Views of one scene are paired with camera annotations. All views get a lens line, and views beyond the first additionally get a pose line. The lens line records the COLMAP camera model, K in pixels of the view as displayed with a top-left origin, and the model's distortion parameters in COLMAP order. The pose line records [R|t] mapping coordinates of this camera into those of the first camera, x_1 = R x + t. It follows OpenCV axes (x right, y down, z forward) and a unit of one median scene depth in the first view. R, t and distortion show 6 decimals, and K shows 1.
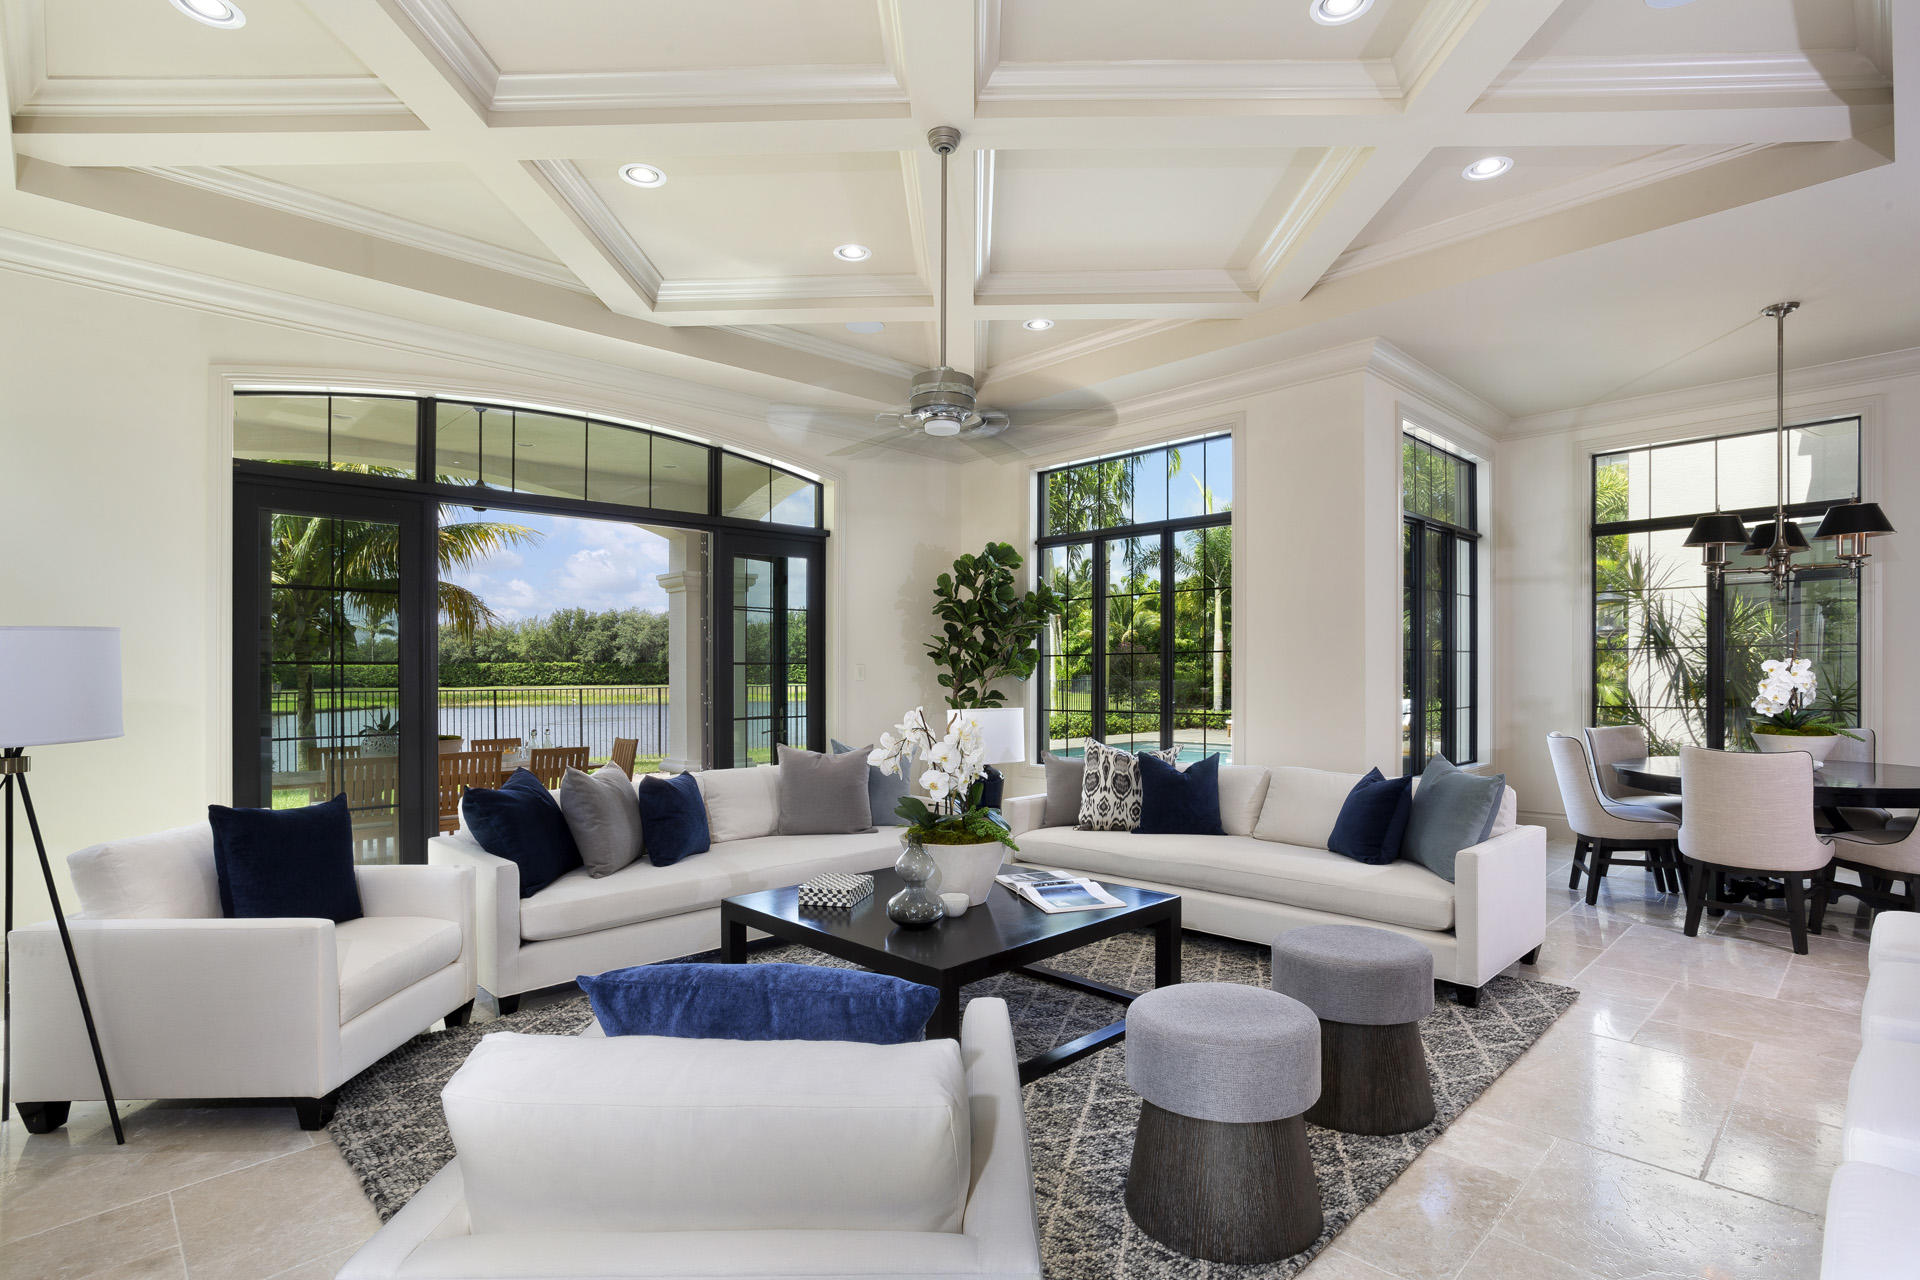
lens RADIAL K [[950.1, 0, 965.2], [0, 950.1, 663.8], [0, 0, 1]] dist [0.000358, 0.000012]
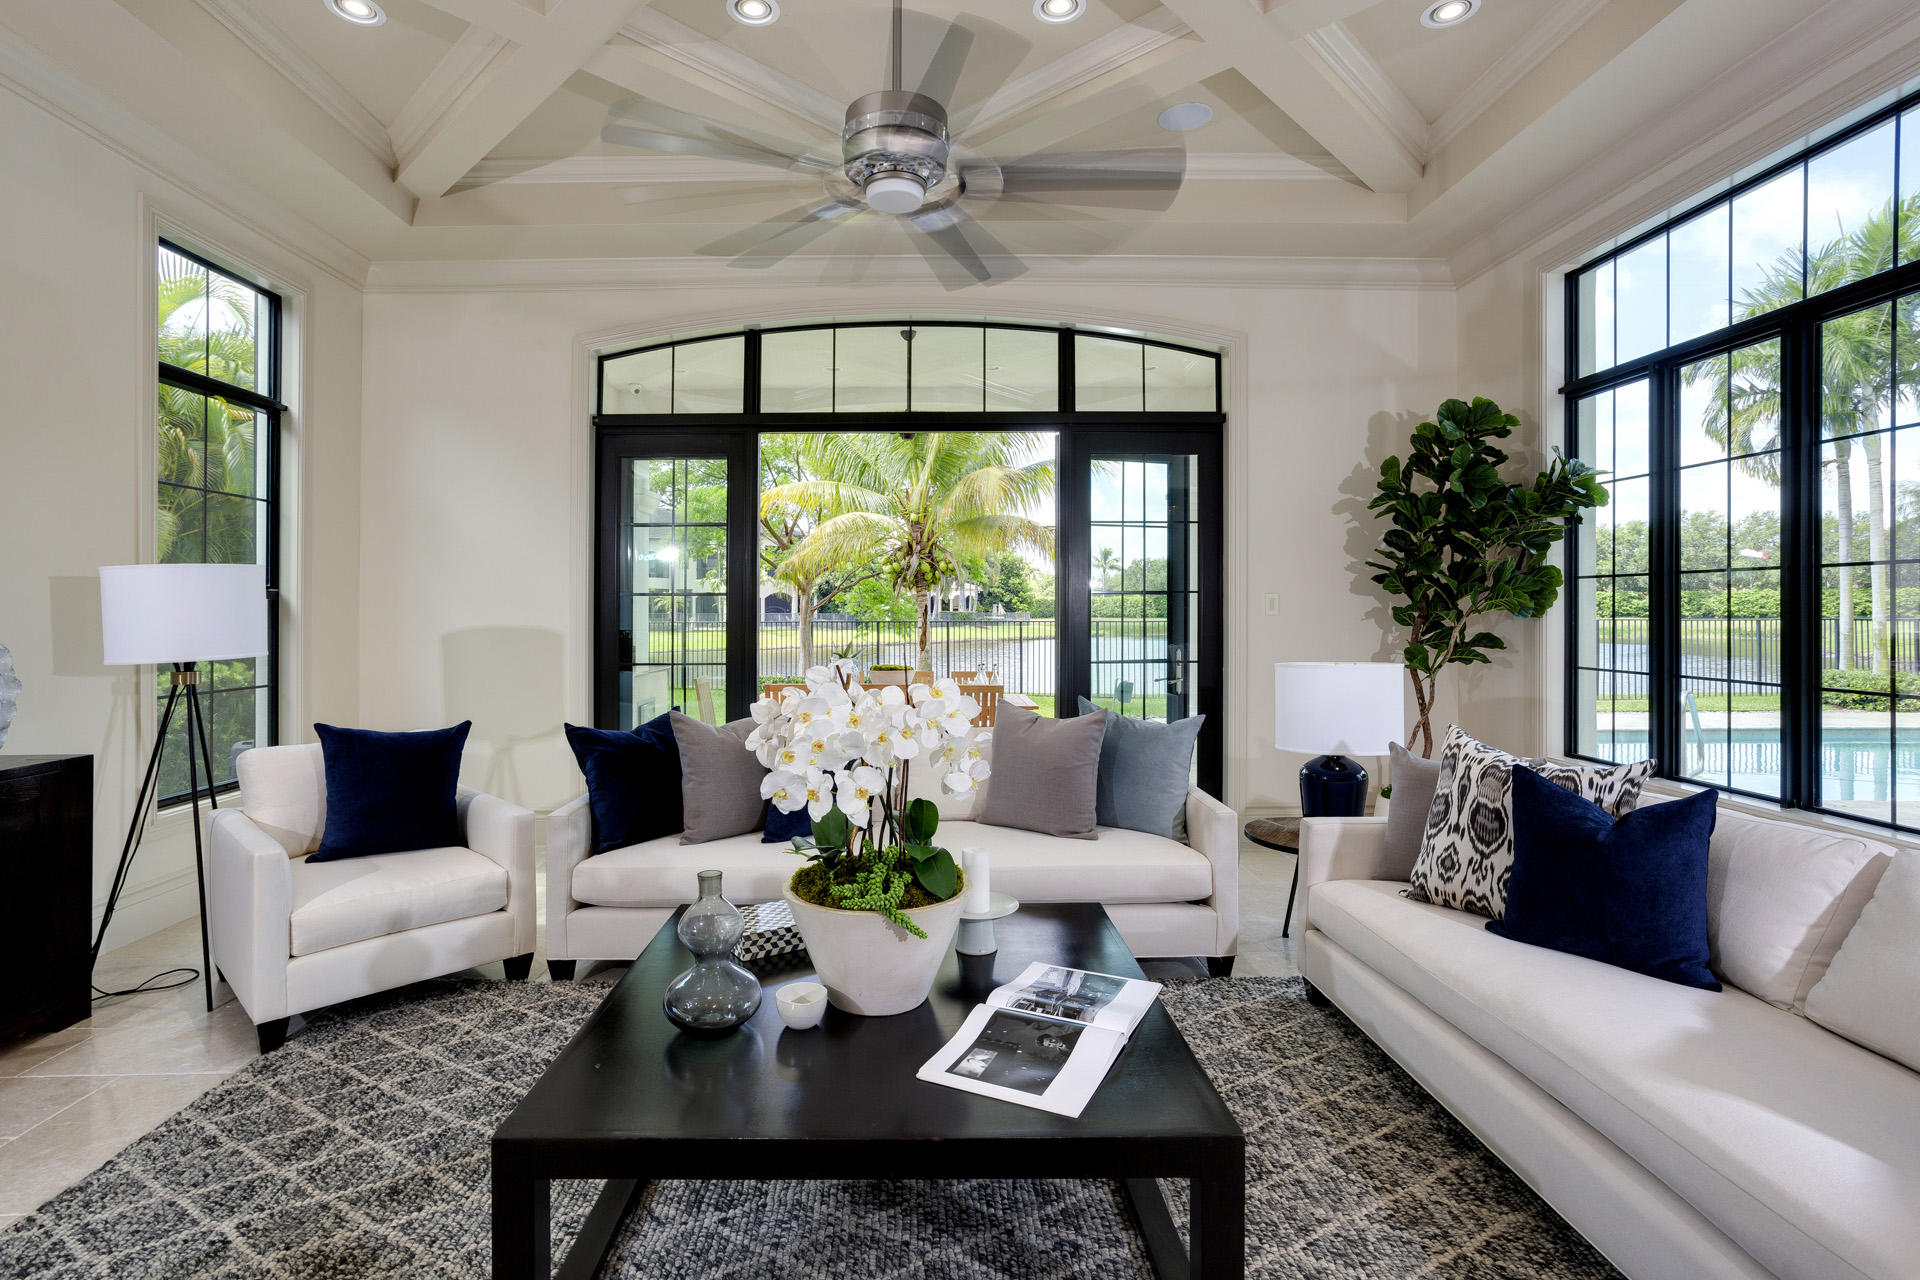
lens RADIAL K [[957.3, 0, 952.5], [0, 957.3, 600.5], [0, 0, 1]] dist [-0.001740, -0.000097]
pose [[0.735707, -0.000889, -0.677299, 0.211885], [0.004329, 0.999985, 0.003390, 0.002705], [0.677286, -0.005426, 0.735700, 0.304795]]
